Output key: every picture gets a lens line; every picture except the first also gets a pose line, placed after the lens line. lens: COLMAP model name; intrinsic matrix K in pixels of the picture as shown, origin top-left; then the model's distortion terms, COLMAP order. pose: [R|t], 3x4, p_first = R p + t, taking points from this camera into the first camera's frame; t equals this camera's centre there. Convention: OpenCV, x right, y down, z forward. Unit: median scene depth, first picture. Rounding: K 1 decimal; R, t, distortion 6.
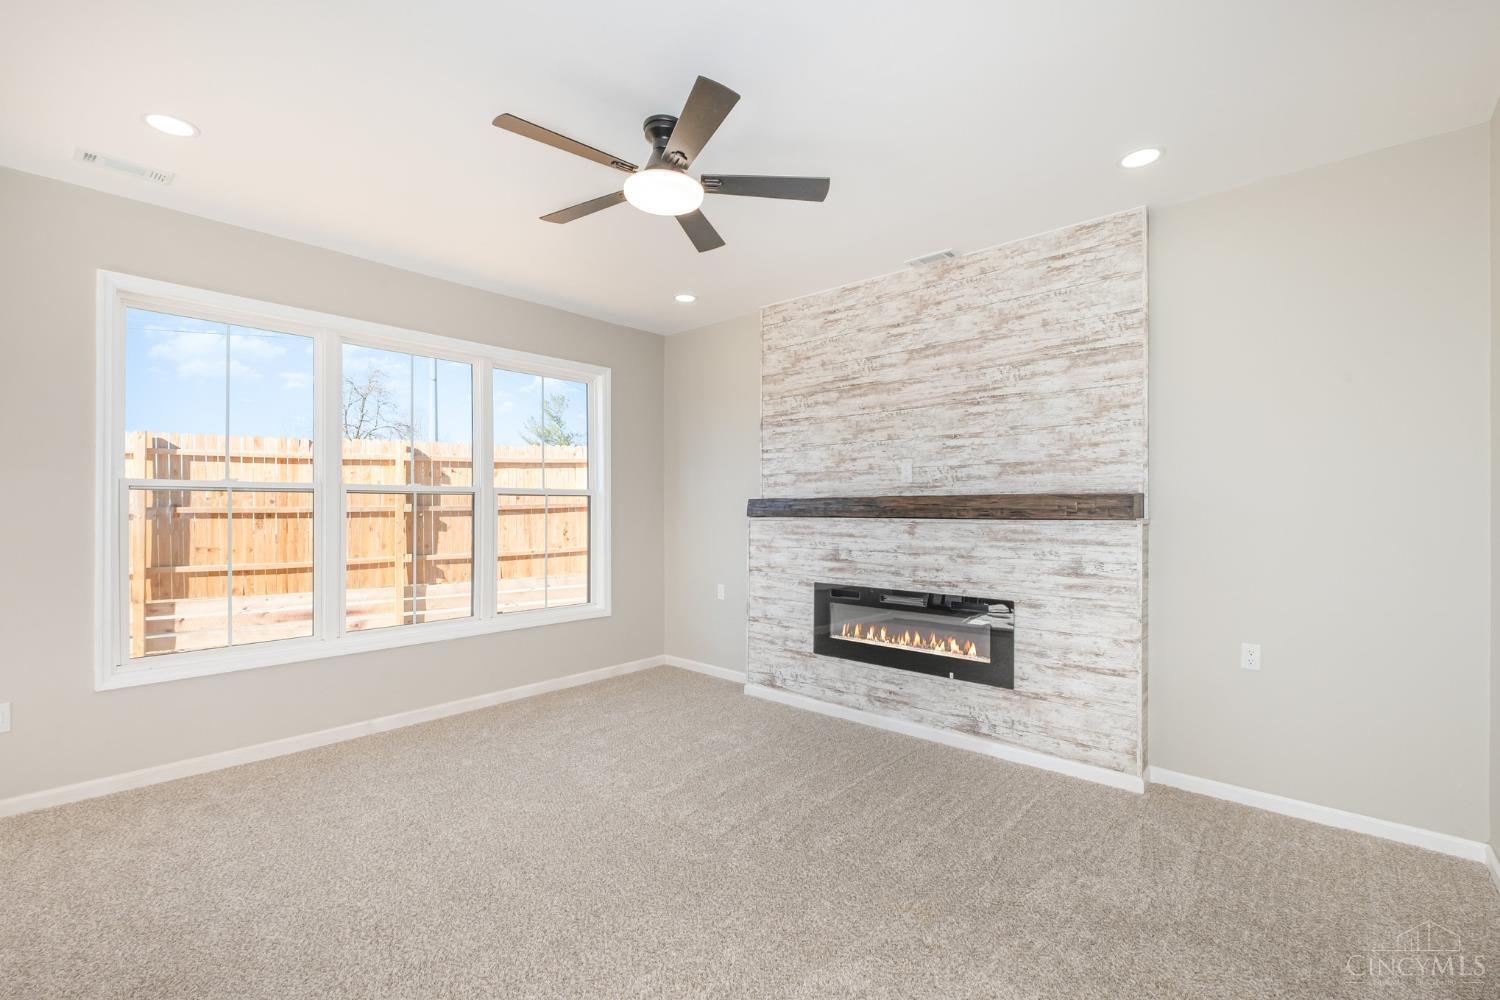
lens RADIAL K [[662.7, 0, 742.7], [0, 662.7, 501.4], [0, 0, 1]] dist [0.006890, -0.001972]
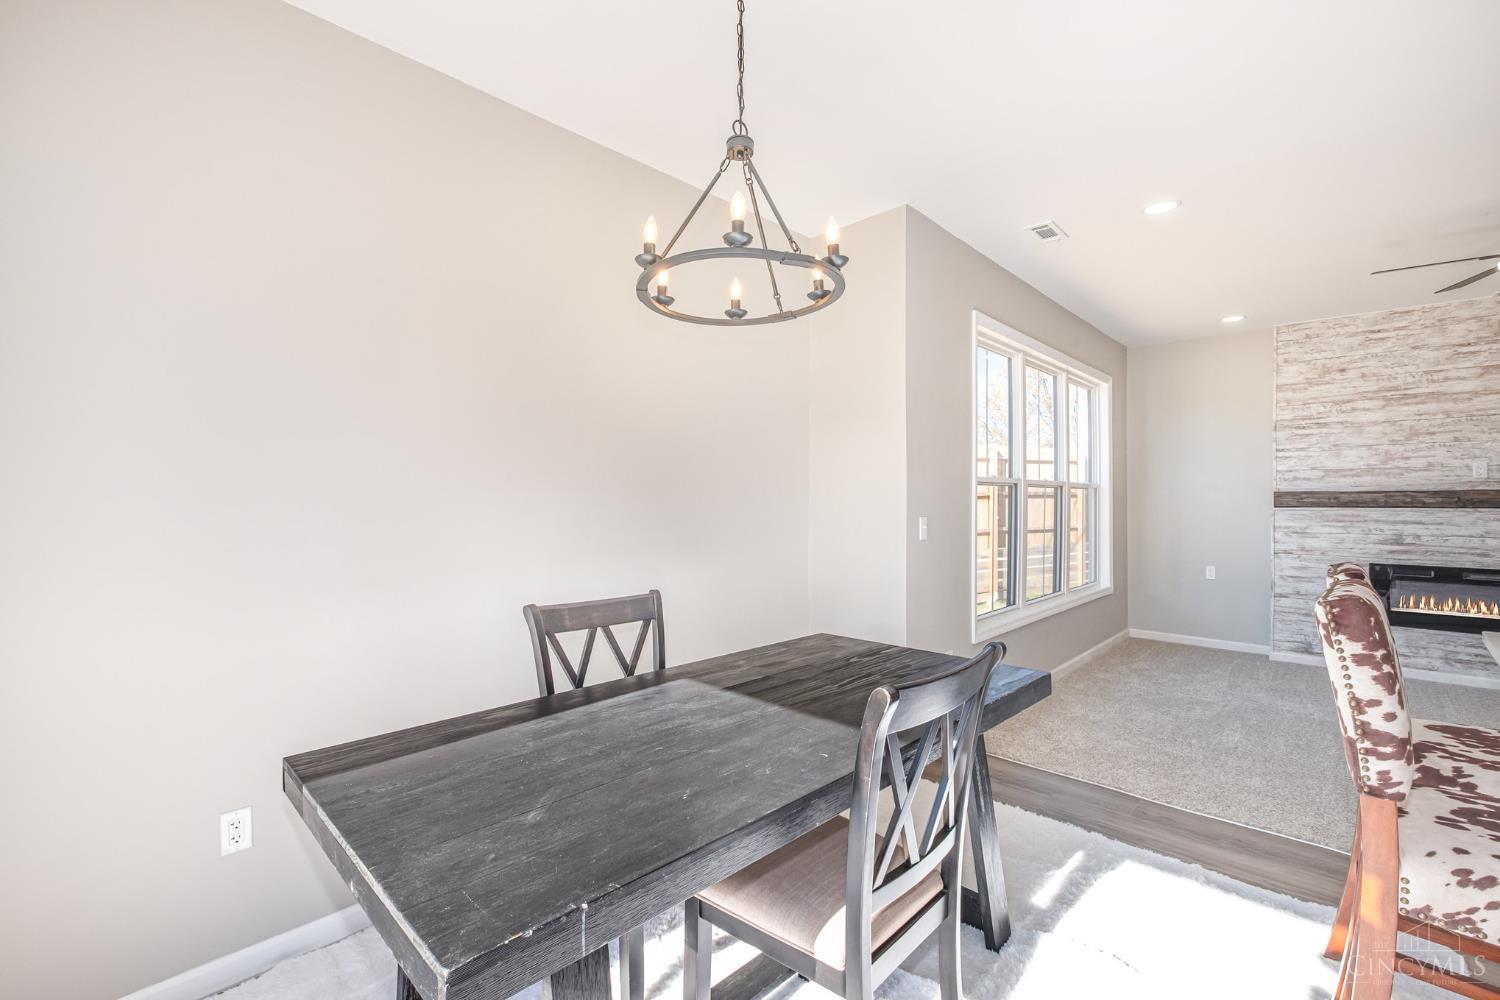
lens RADIAL K [[662.7, 0, 778.8], [0, 662.7, 492.2], [0, 0, 1]] dist [0.006890, -0.001972]
pose [[0.999676, 0.000656, -0.025452, -0.969215], [-0.000582, 0.999996, 0.002889, -0.006392], [0.025454, -0.002873, 0.999672, -0.216426]]
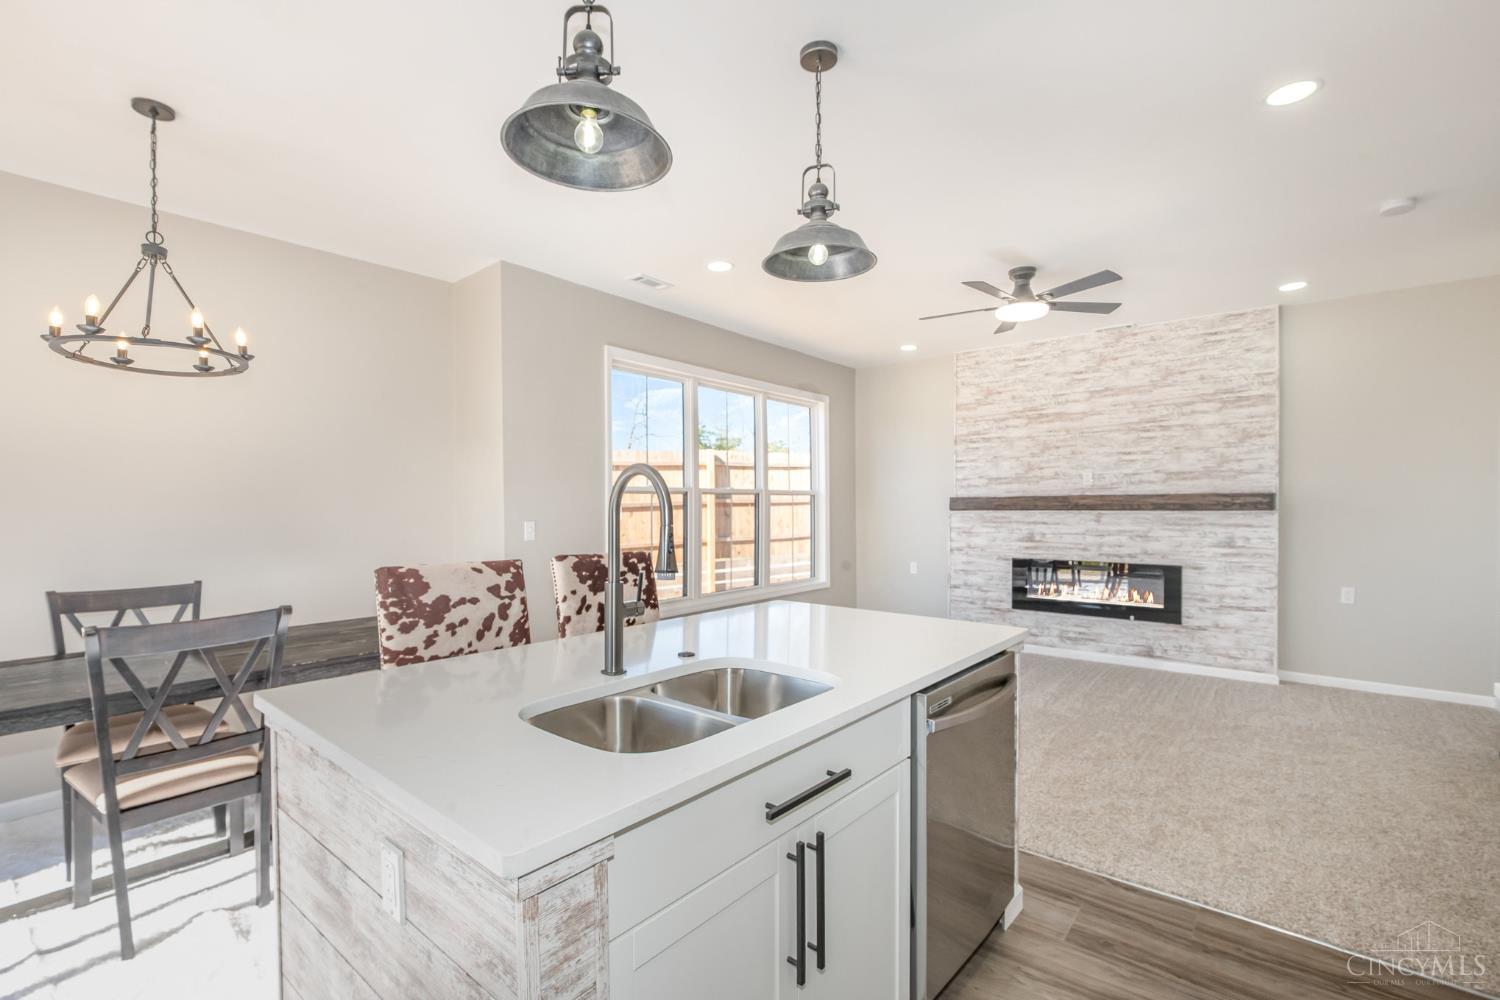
lens RADIAL K [[662.7, 0, 754.9], [0, 662.7, 508.2], [0, 0, 1]] dist [0.006890, -0.001972]
pose [[0.998723, -0.003356, 0.050419, -0.529617], [0.002620, 0.999889, 0.014659, -0.002160], [-0.050462, -0.014508, 0.998621, -0.372016]]
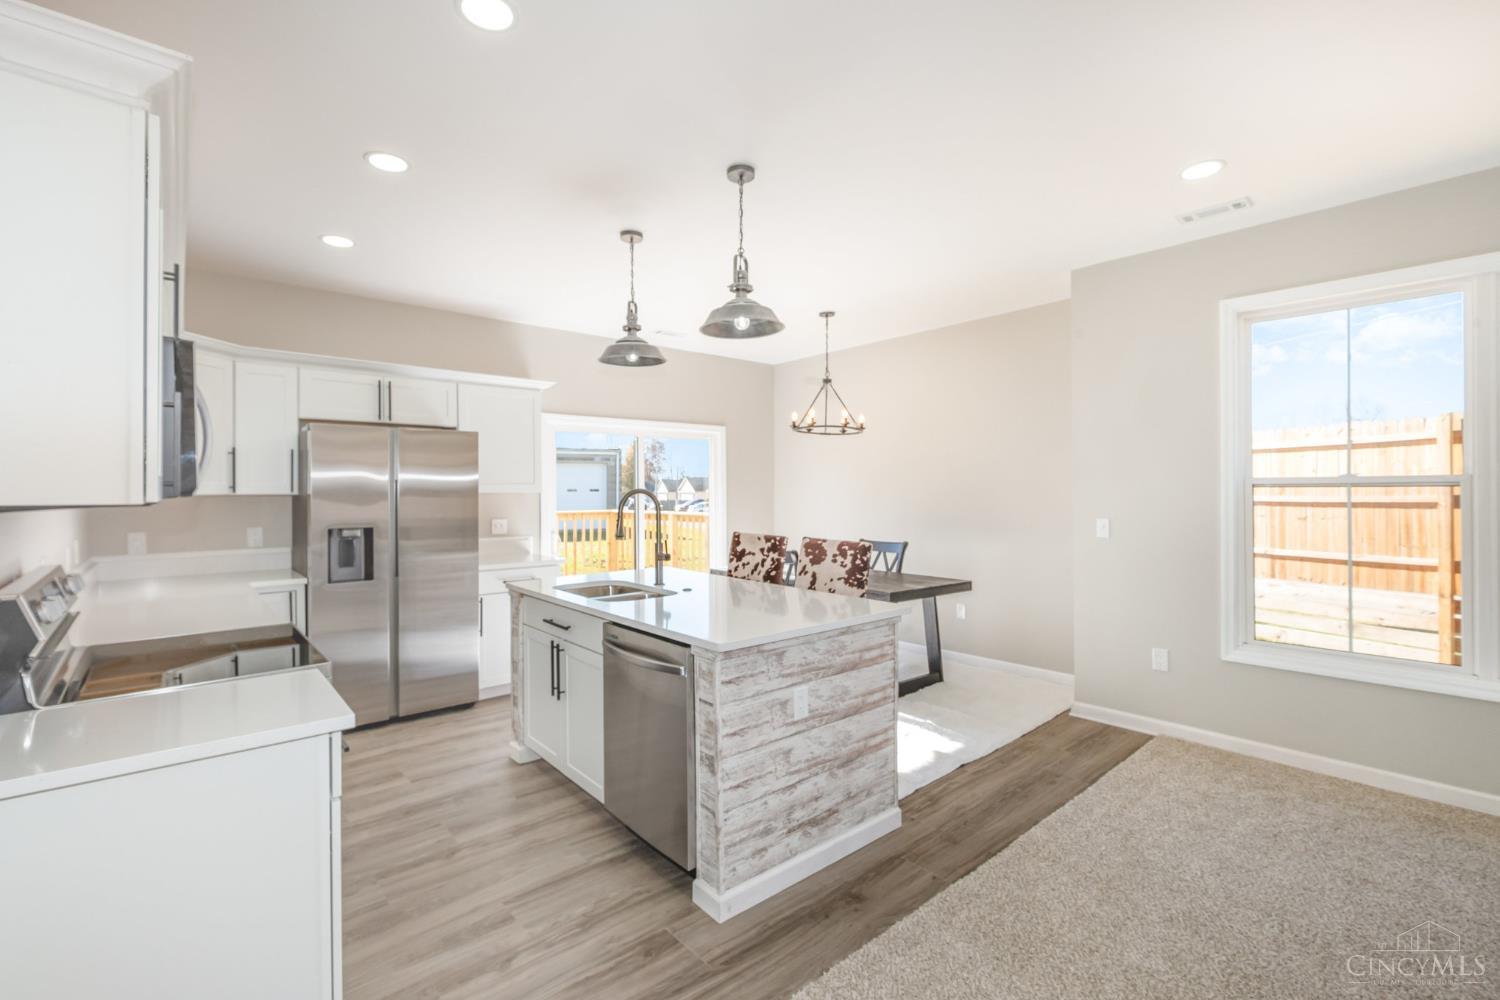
lens RADIAL K [[662.7, 0, 750.3], [0, 662.7, 494.8], [0, 0, 1]] dist [0.006890, -0.001972]
pose [[-0.099158, 0.008645, -0.995034, 0.187734], [0.012643, 0.999892, 0.007427, -0.017167], [0.994991, -0.011844, -0.099257, 0.190755]]
